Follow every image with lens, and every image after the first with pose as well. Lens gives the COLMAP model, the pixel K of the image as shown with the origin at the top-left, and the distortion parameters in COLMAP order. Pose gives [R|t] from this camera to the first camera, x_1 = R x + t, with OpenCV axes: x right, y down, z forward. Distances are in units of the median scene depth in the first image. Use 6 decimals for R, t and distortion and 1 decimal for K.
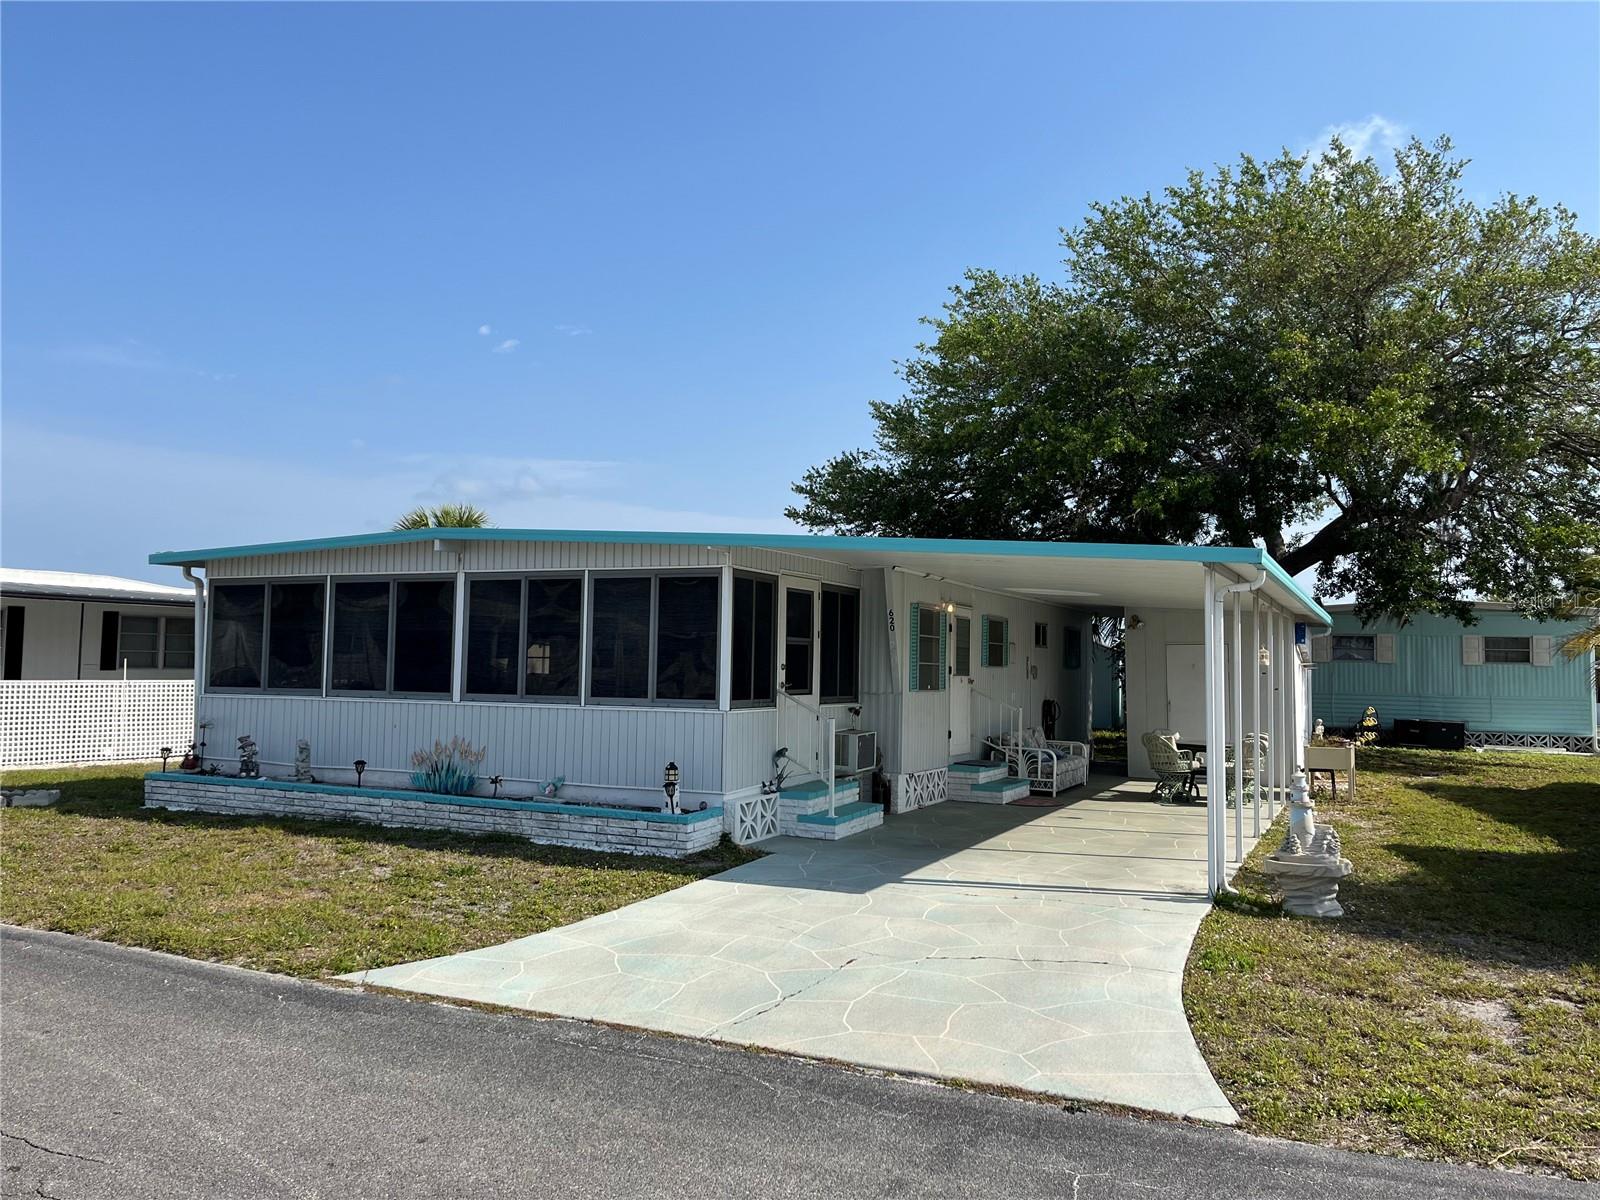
lens RADIAL K [[1204.6, 0, 801.3], [0, 1204.6, 598.2], [0, 0, 1]] dist [0.040211, -0.006073]
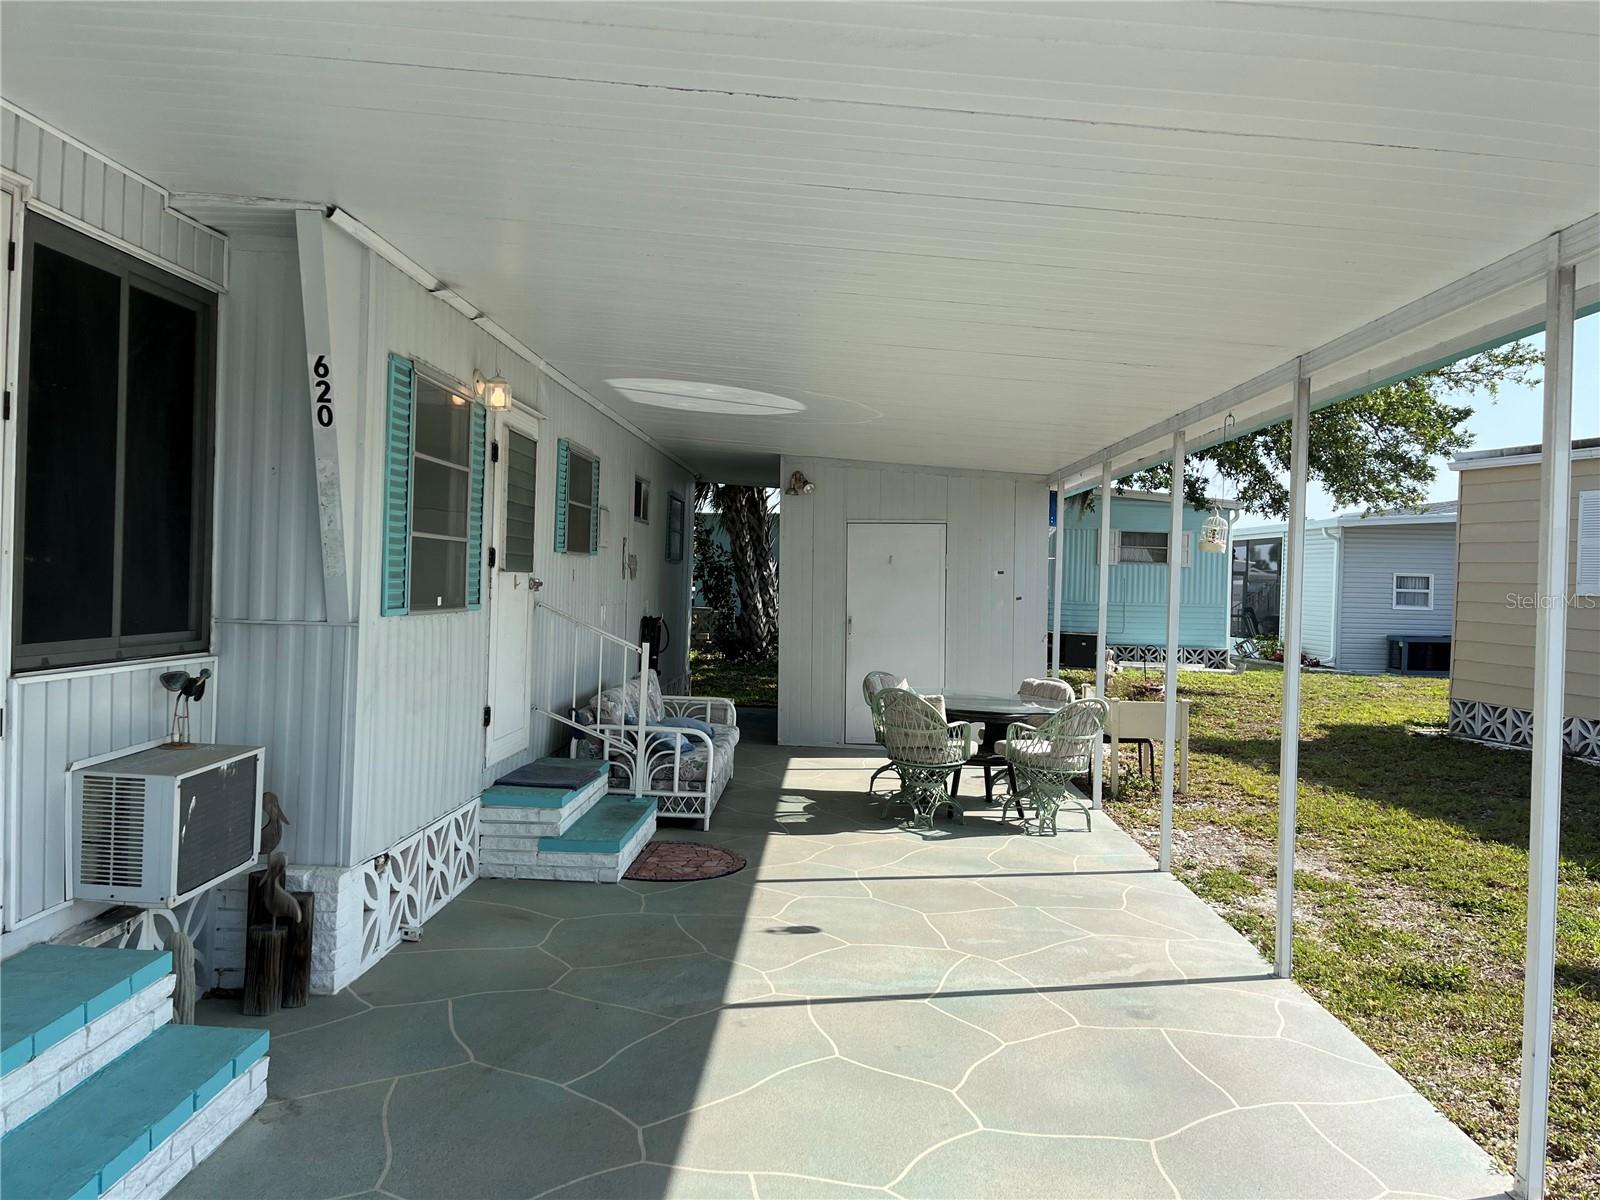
lens RADIAL K [[1204.6, 0, 845.9], [0, 1204.6, 572.1], [0, 0, 1]] dist [0.040211, -0.006073]
pose [[0.898279, 0.009165, 0.439329, 0.056702], [-0.035937, 0.997966, 0.052659, 0.042140], [-0.437953, -0.063091, 0.896781, 0.631312]]
